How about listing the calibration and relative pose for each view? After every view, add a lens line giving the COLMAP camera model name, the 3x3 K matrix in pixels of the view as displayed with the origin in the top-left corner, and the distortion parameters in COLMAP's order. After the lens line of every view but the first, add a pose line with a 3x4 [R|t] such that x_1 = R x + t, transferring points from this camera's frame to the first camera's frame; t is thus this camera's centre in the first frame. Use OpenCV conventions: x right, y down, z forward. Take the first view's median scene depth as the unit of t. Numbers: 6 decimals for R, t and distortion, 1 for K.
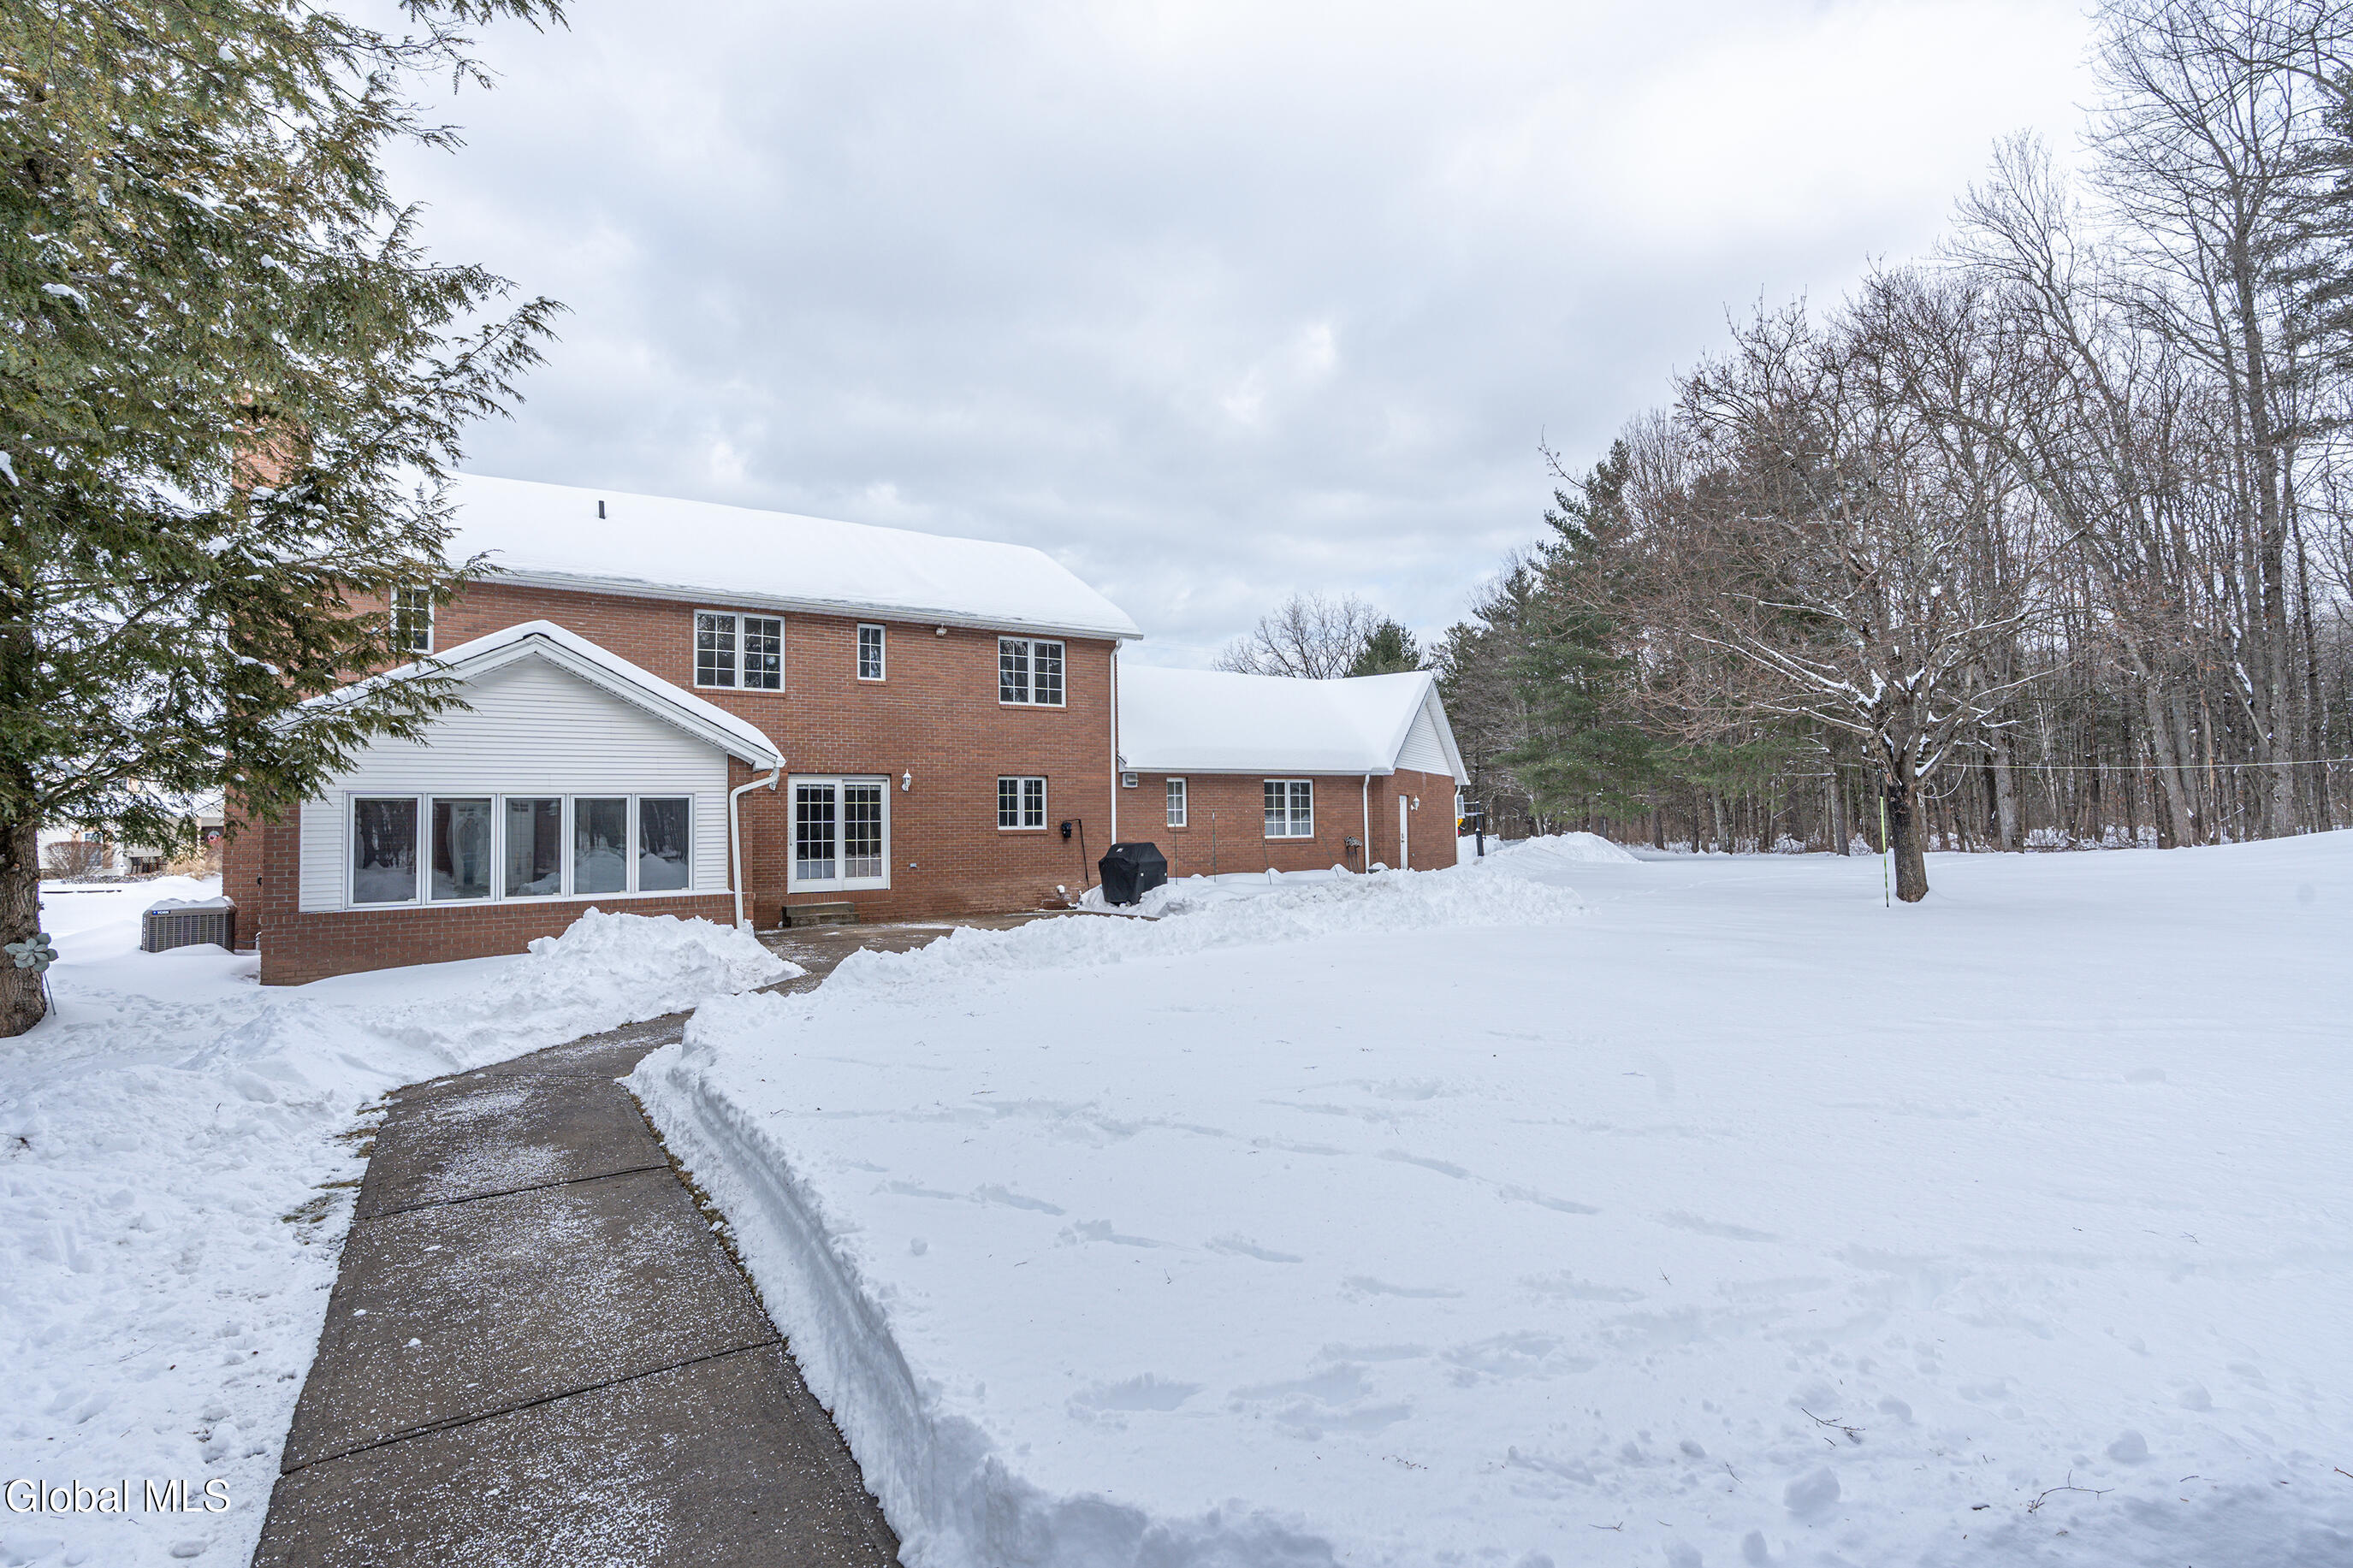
lens RADIAL K [[1133.0, 0, 1179.9], [0, 1133.0, 769.7], [0, 0, 1]] dist [-0.006222, 0.000950]
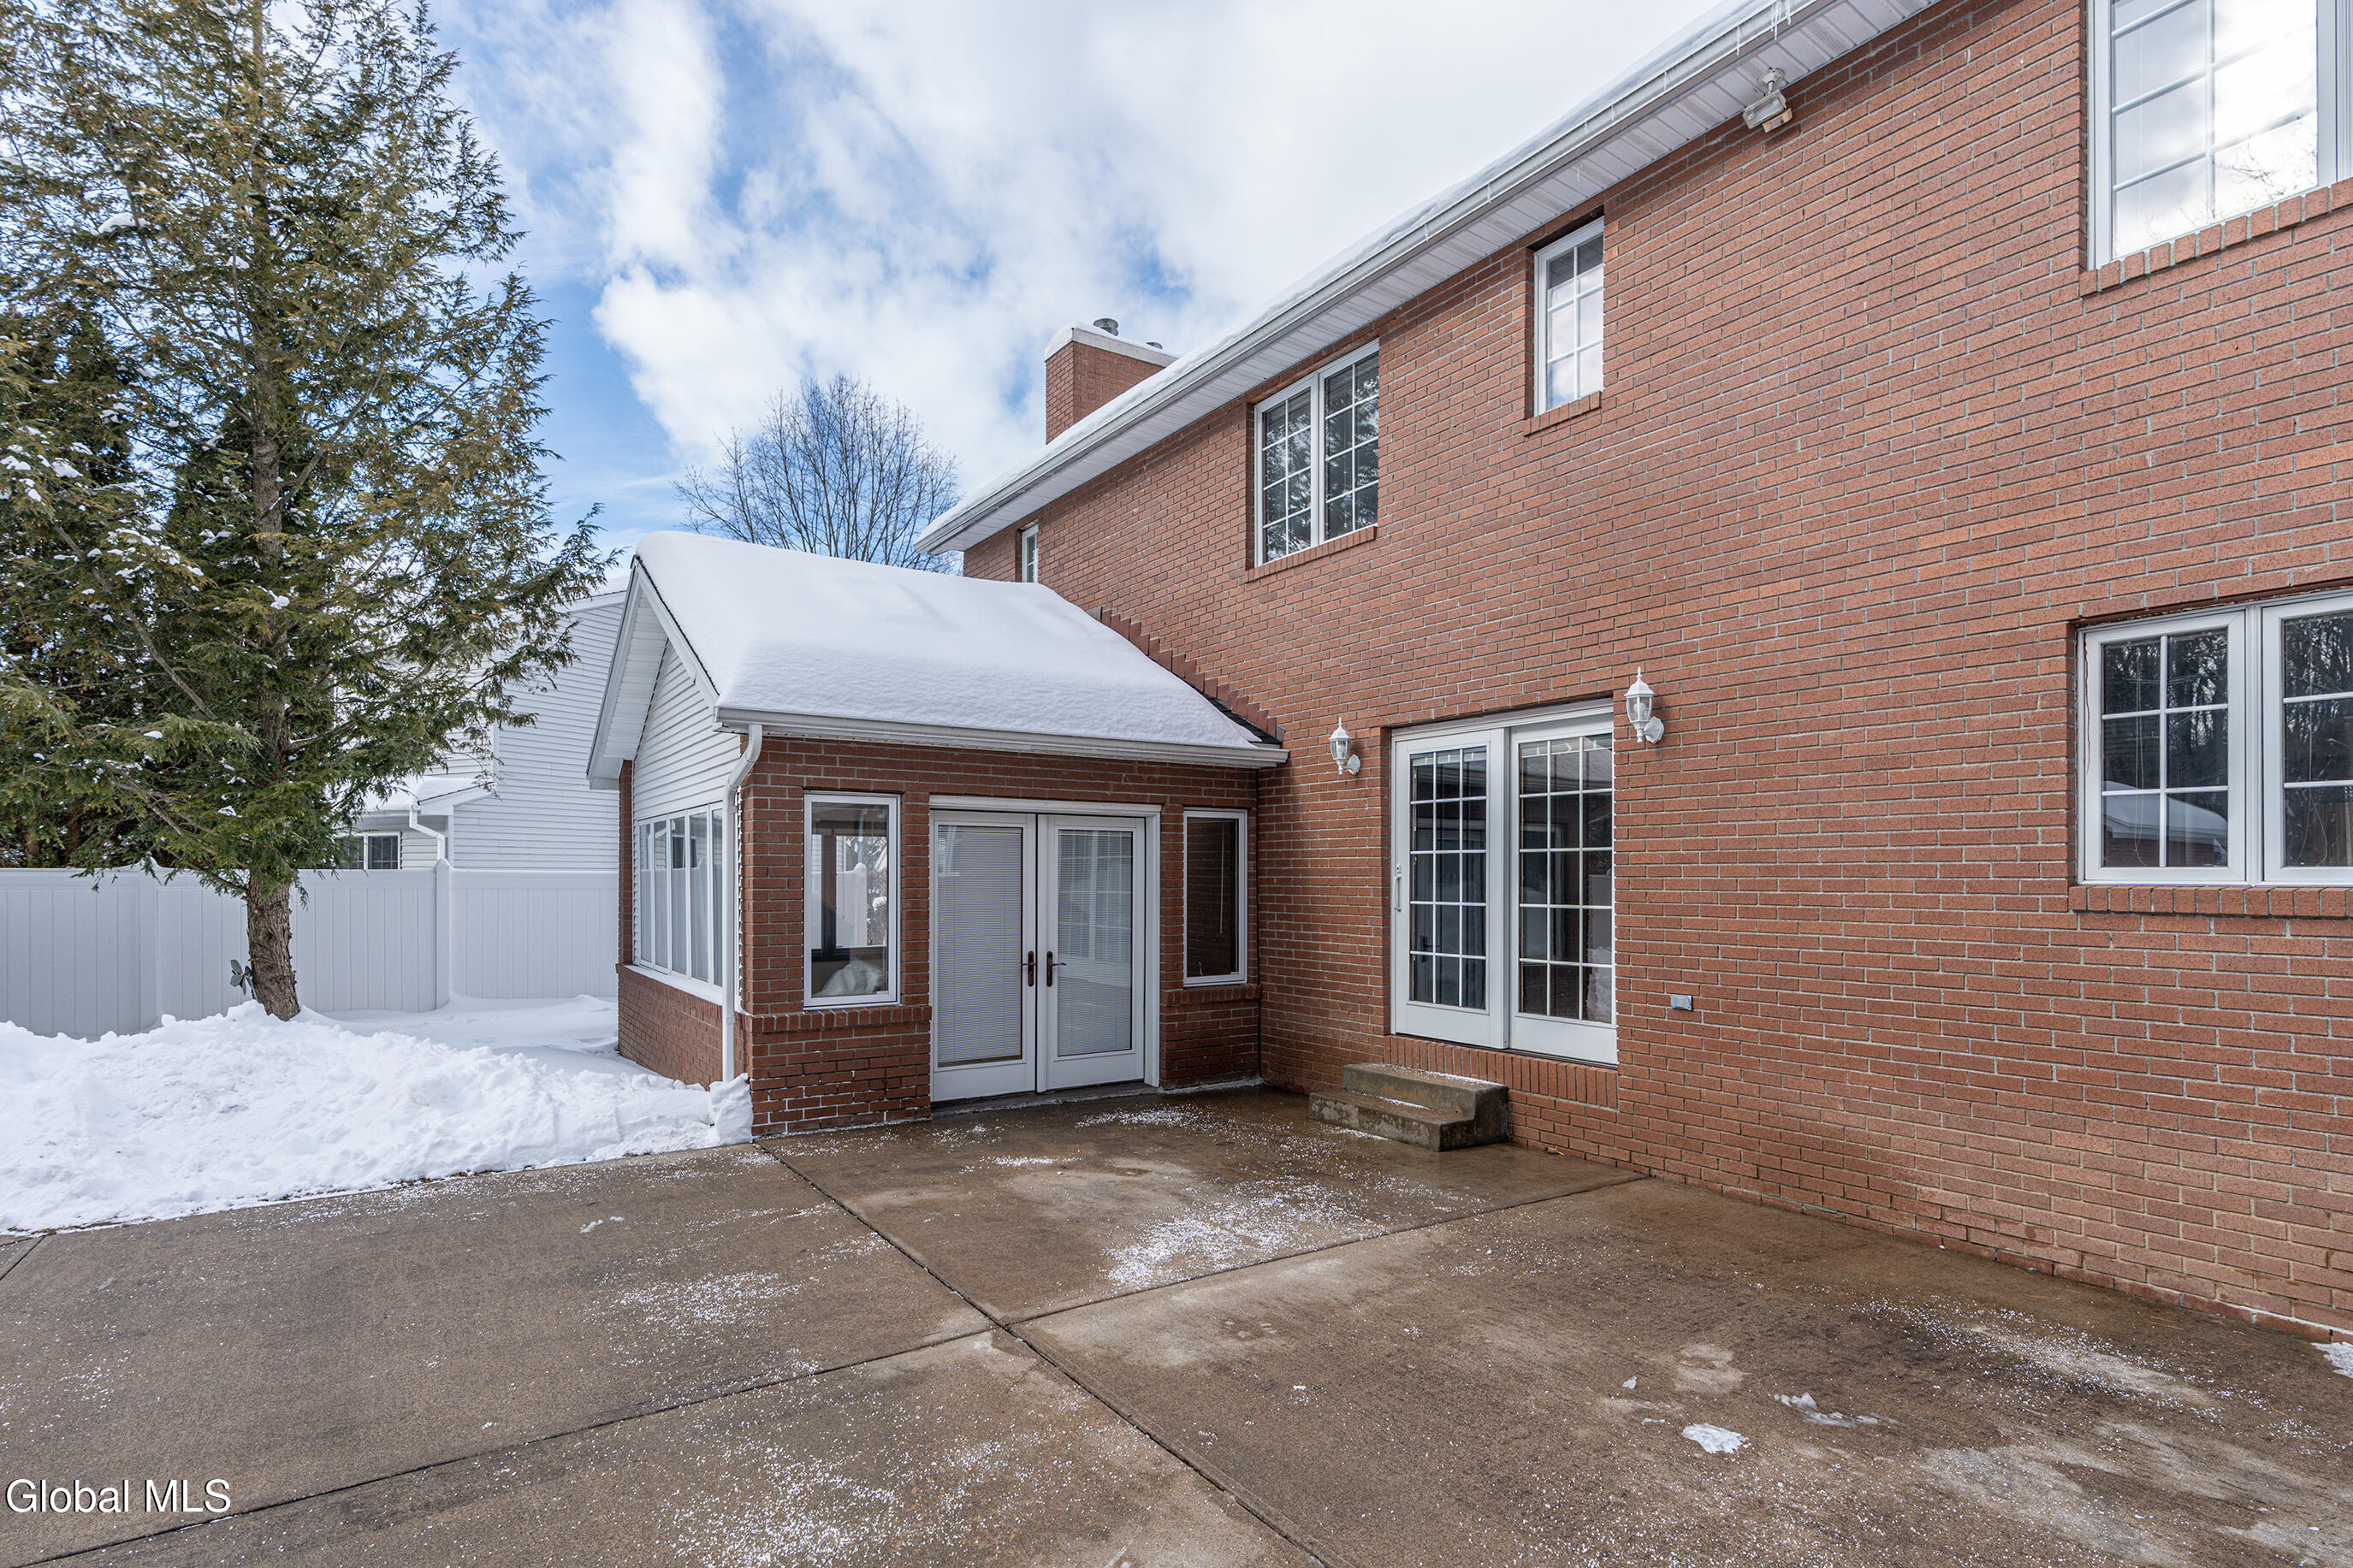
lens RADIAL K [[1133.0, 0, 1174.0], [0, 1133.0, 879.5], [0, 0, 1]] dist [-0.006222, 0.000950]
pose [[0.022670, 0.022012, -0.999501, 0.043470], [0.054674, 0.998234, 0.023225, 0.037693], [0.998247, -0.055173, 0.021426, 0.817569]]
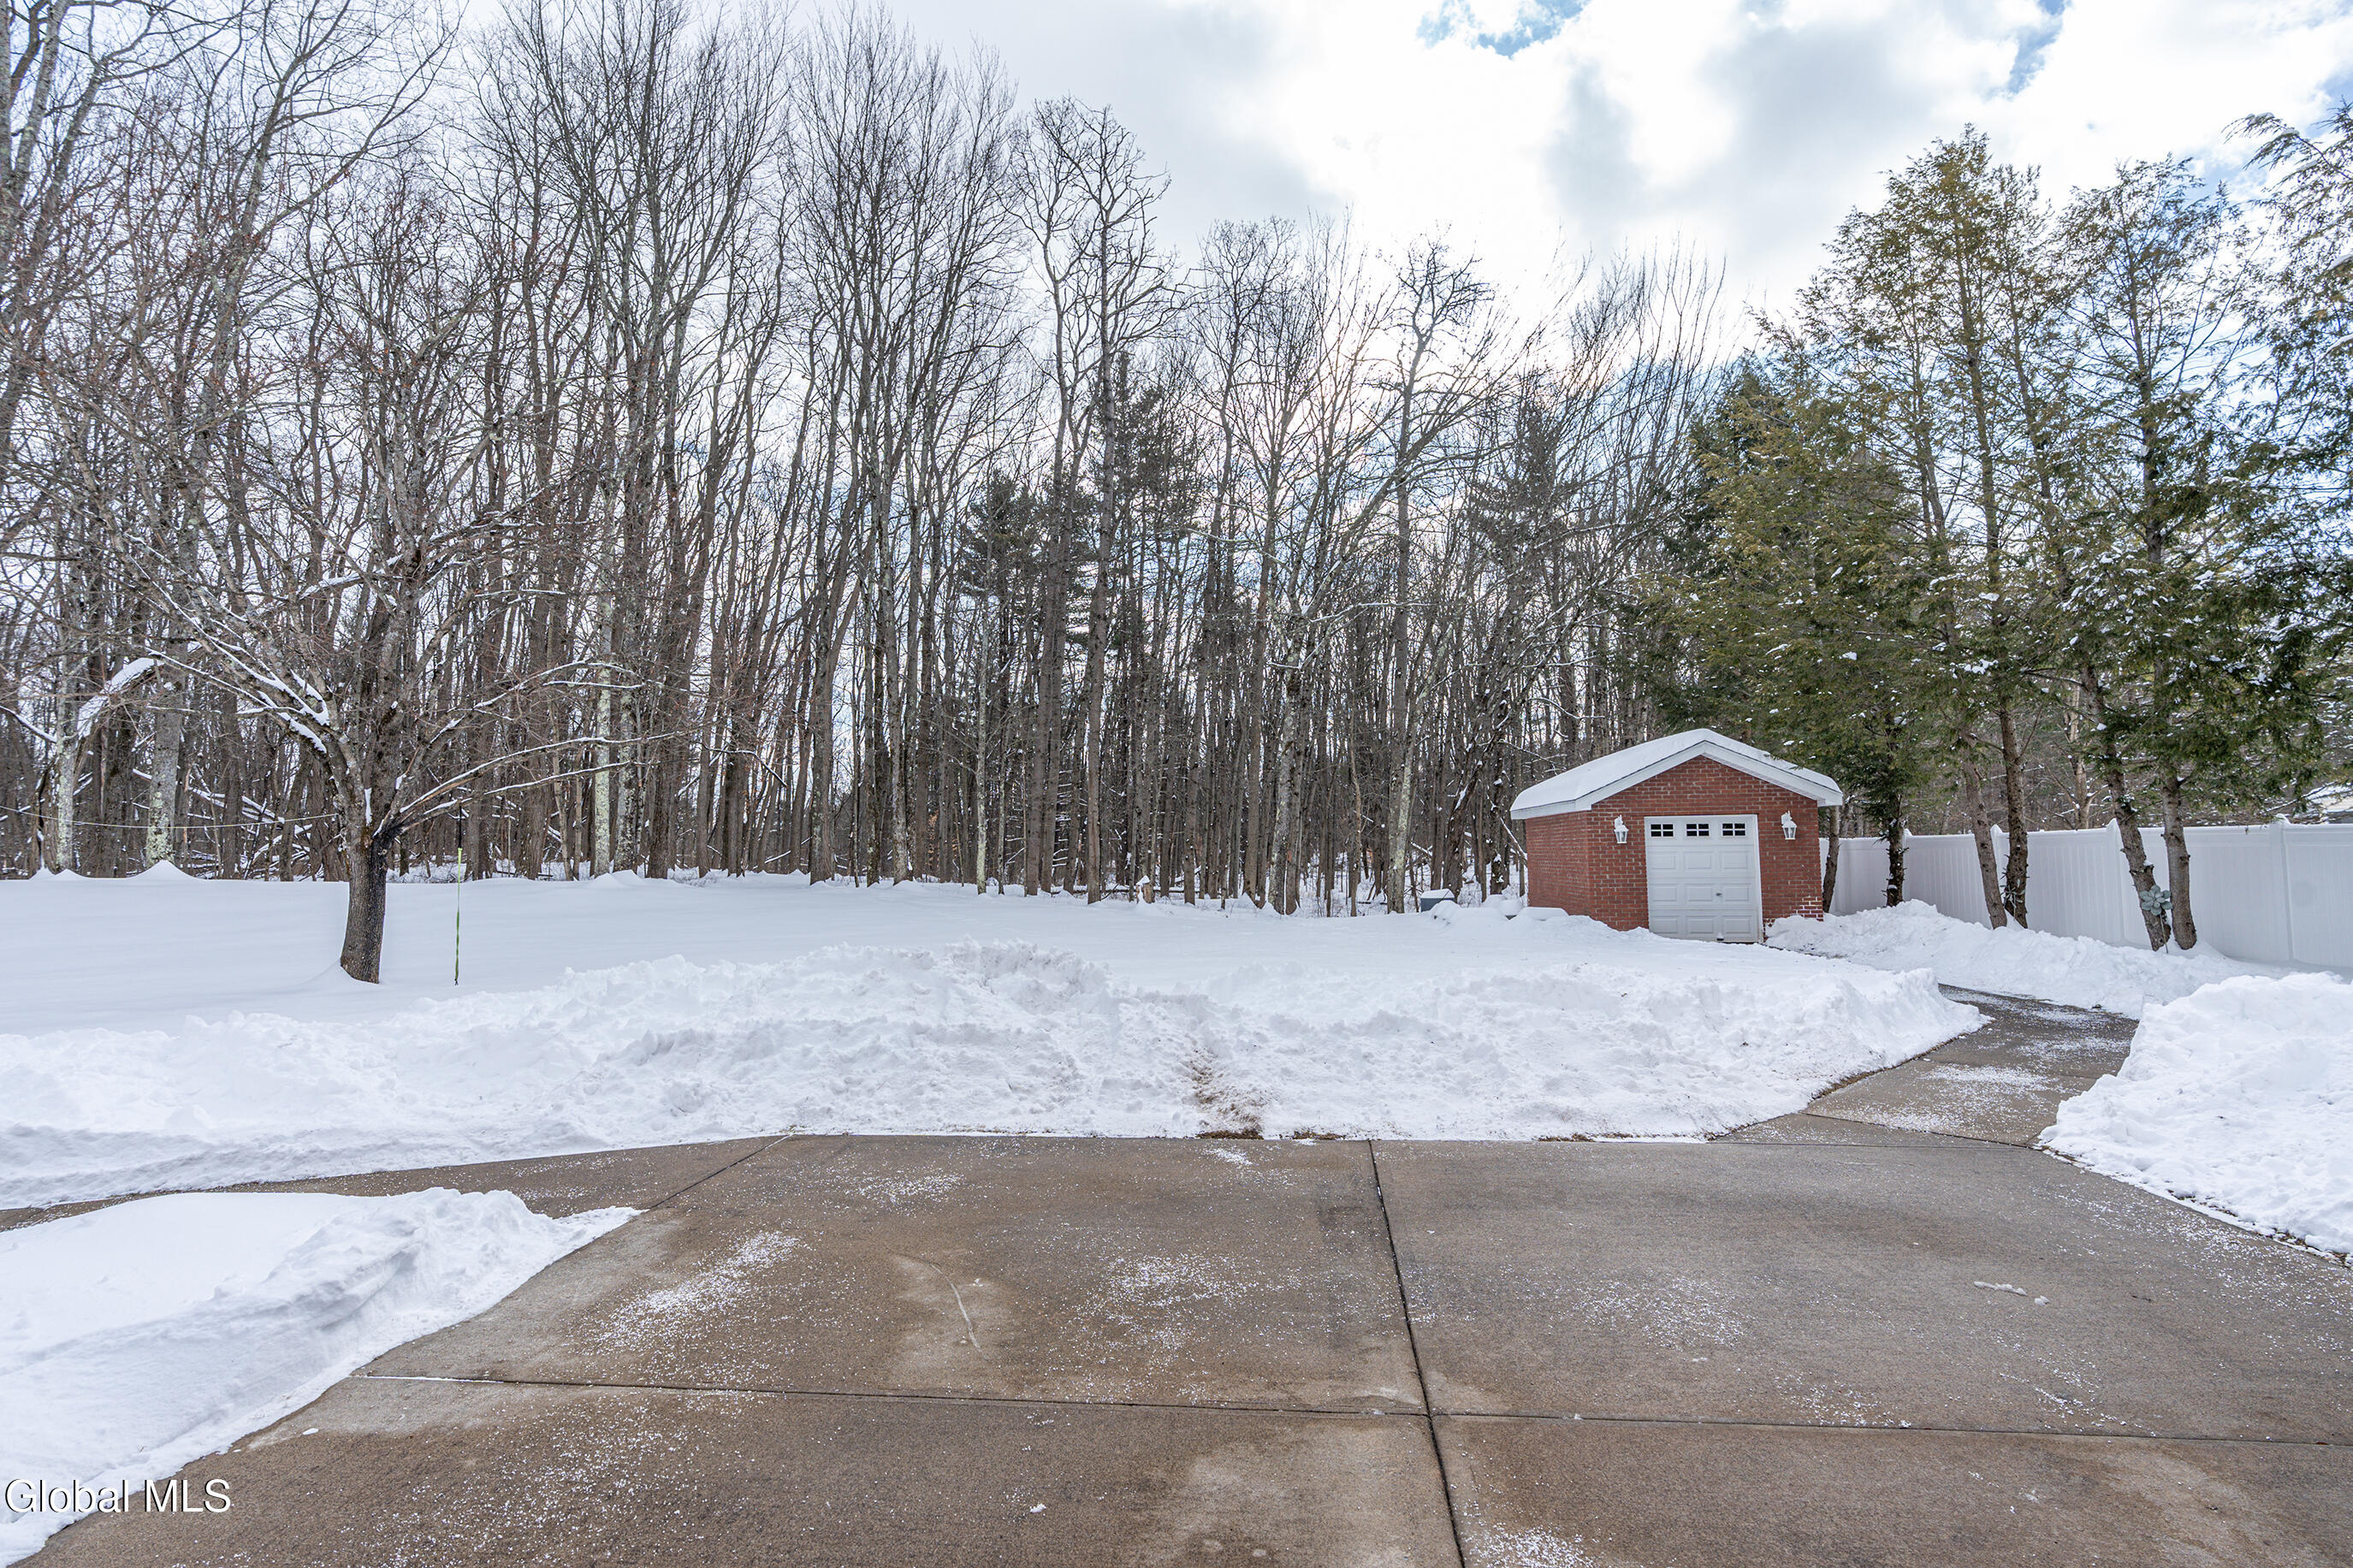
lens RADIAL K [[1133.0, 0, 1174.2], [0, 1133.0, 781.9], [0, 0, 1]] dist [-0.006222, 0.000950]
pose [[-0.774020, 0.074159, 0.628803, -0.204980], [-0.002431, 0.992762, -0.120076, 0.050259], [-0.633156, -0.094470, -0.768237, 0.925427]]
